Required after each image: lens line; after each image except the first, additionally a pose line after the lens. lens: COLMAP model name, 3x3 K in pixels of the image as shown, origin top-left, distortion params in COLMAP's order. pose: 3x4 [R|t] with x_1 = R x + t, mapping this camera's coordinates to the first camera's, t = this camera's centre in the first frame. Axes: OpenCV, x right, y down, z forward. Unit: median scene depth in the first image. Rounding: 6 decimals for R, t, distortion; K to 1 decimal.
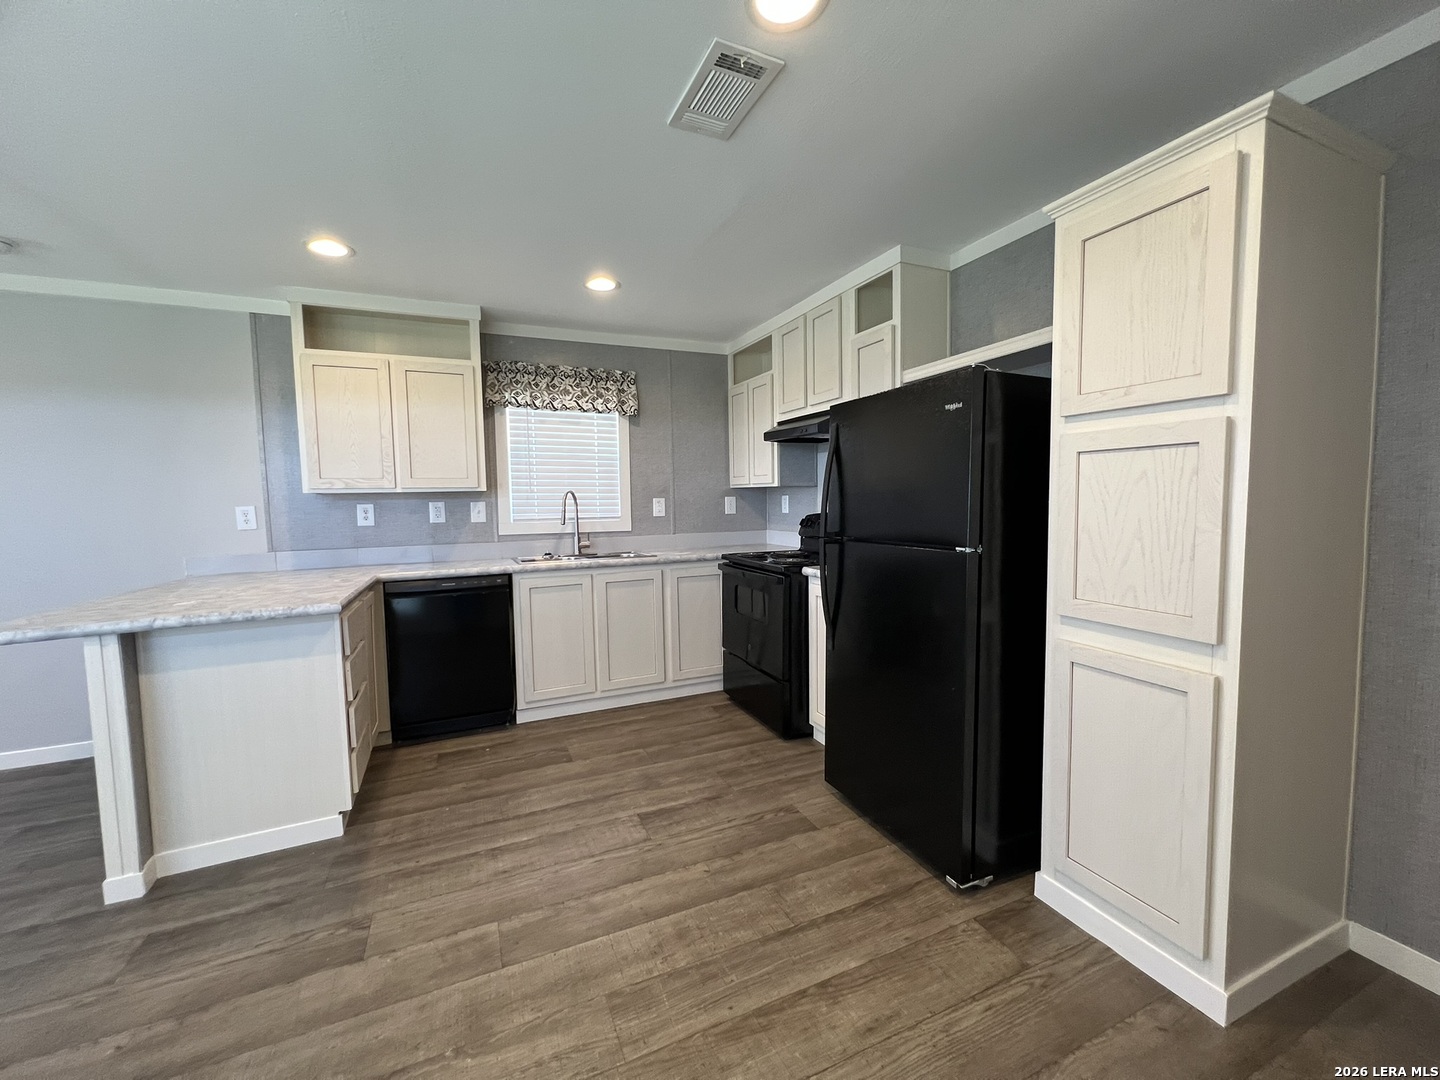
lens RADIAL K [[576.1, 0, 704.7], [0, 576.1, 546.0], [0, 0, 1]] dist [-0.001845, 0.000398]
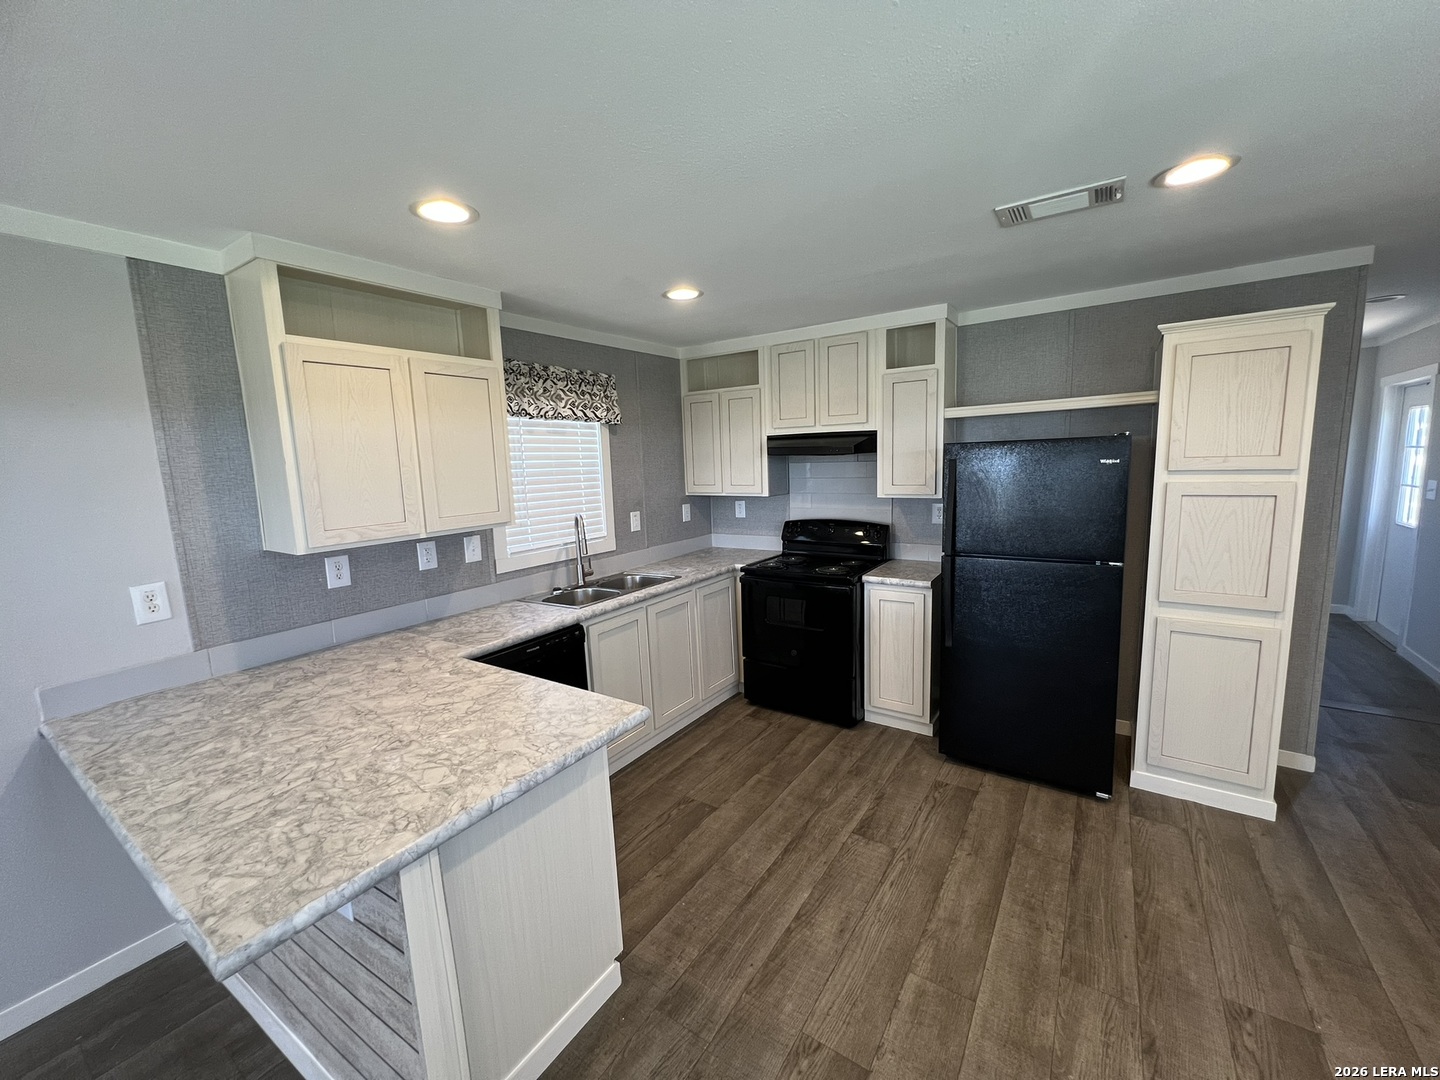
lens RADIAL K [[576.1, 0, 723.6], [0, 576.1, 547.3], [0, 0, 1]] dist [-0.001845, 0.000398]
pose [[0.848349, -0.095501, 0.520752, -0.570110], [0.068309, 0.995119, 0.071215, -0.104278], [-0.525012, -0.024843, 0.850732, 0.162445]]
